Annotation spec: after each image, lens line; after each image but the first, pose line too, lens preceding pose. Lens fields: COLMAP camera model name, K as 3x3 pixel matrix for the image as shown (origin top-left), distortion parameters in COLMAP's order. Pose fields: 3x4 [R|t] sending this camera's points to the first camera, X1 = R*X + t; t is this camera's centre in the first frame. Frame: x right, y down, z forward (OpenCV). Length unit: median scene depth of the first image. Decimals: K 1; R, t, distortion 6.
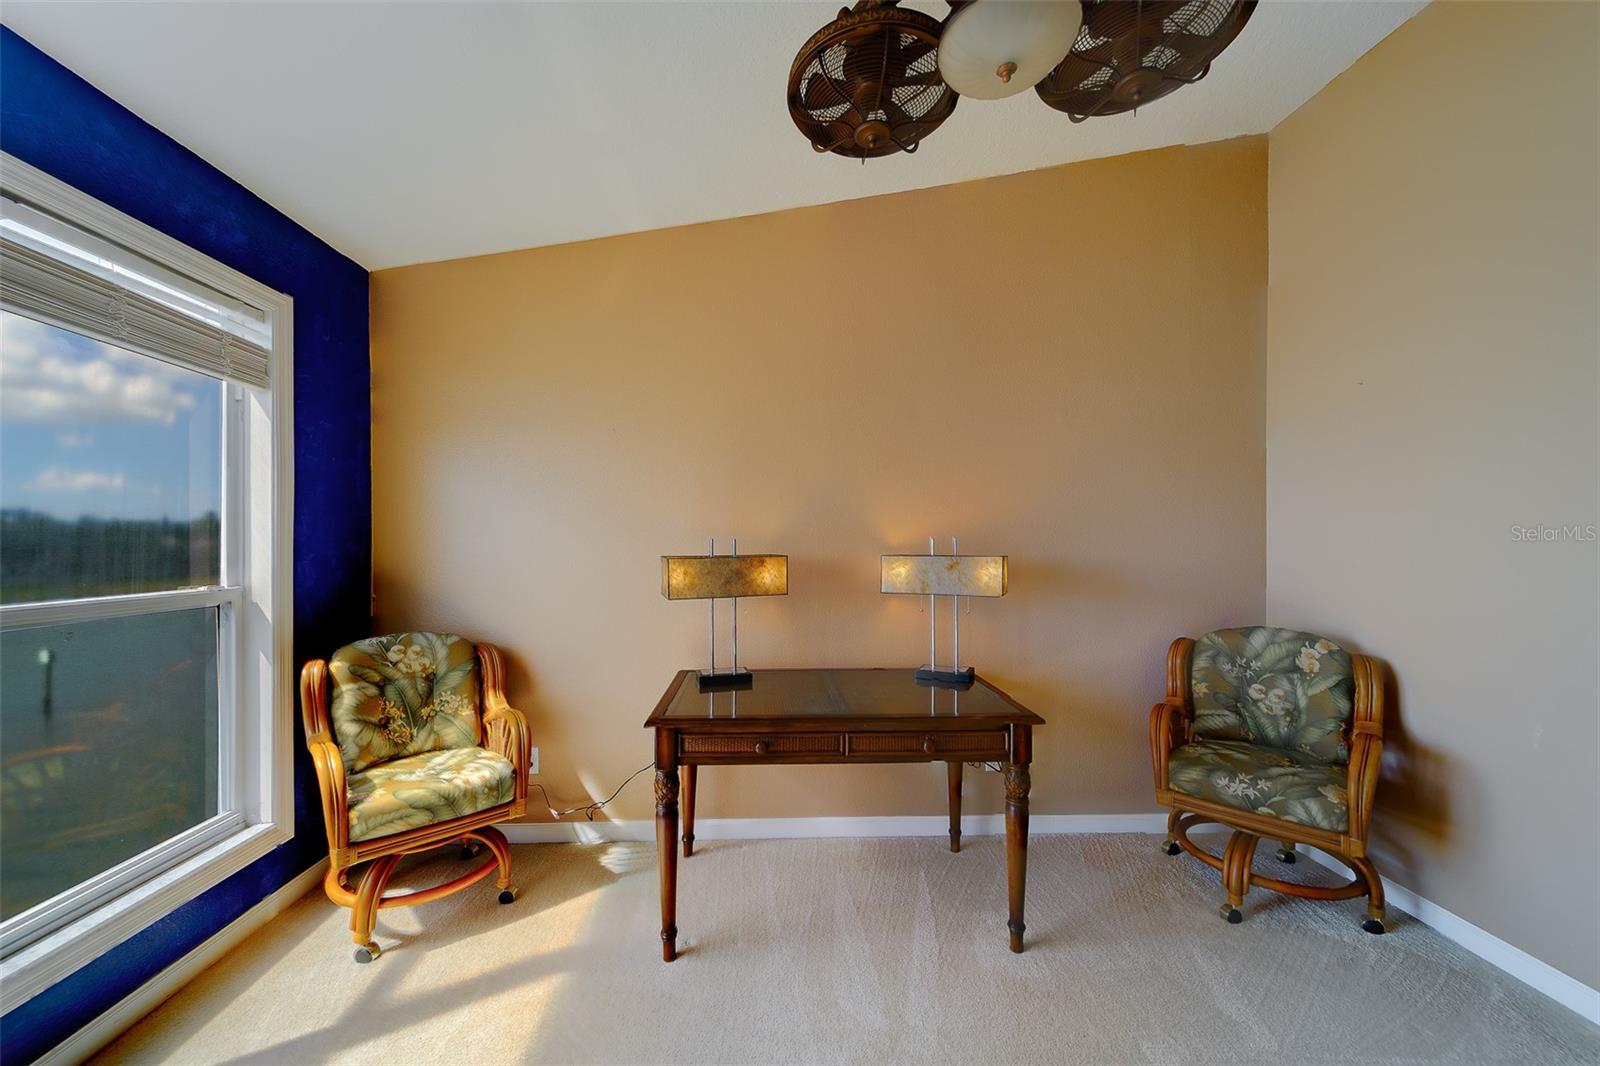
lens RADIAL K [[558.1, 0, 787.8], [0, 558.1, 553.6], [0, 0, 1]] dist [0.001644, 0.000102]
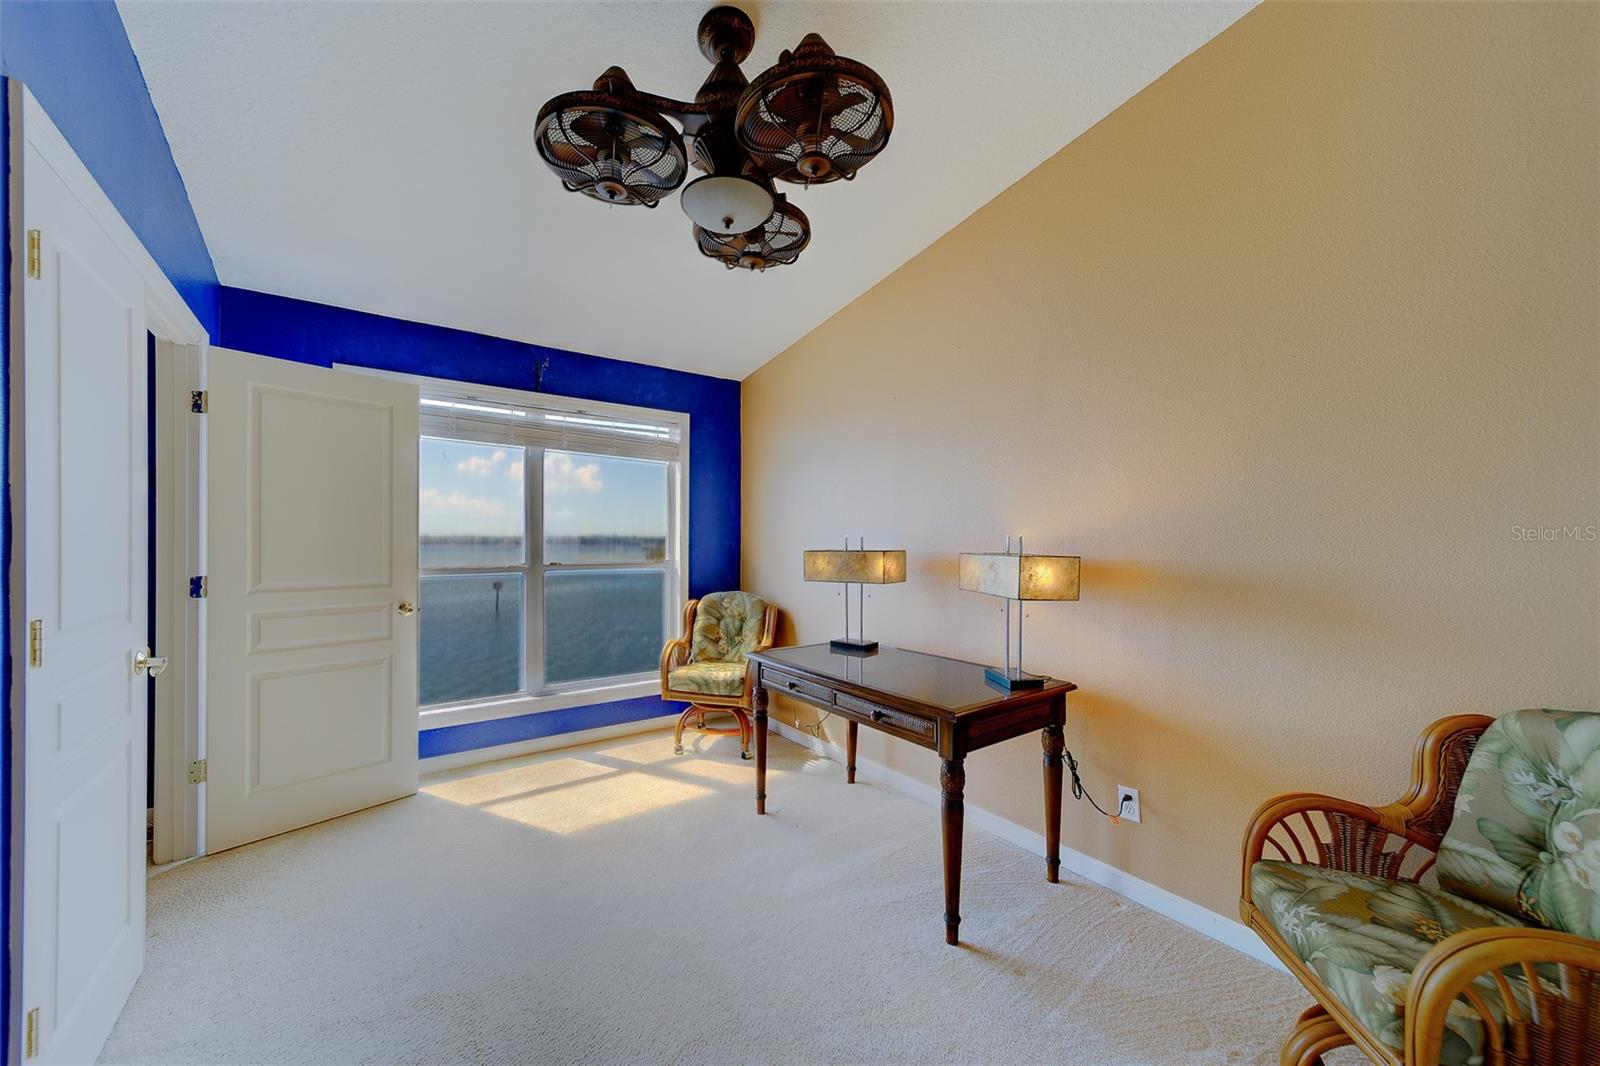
lens RADIAL K [[558.1, 0, 787.8], [0, 558.1, 553.6], [0, 0, 1]] dist [0.001644, 0.000102]
pose [[0.591178, 0.024172, -0.806179, 0.828265], [-0.019815, 0.999684, 0.015443, -0.006363], [0.806298, 0.006845, 0.591470, 0.119680]]
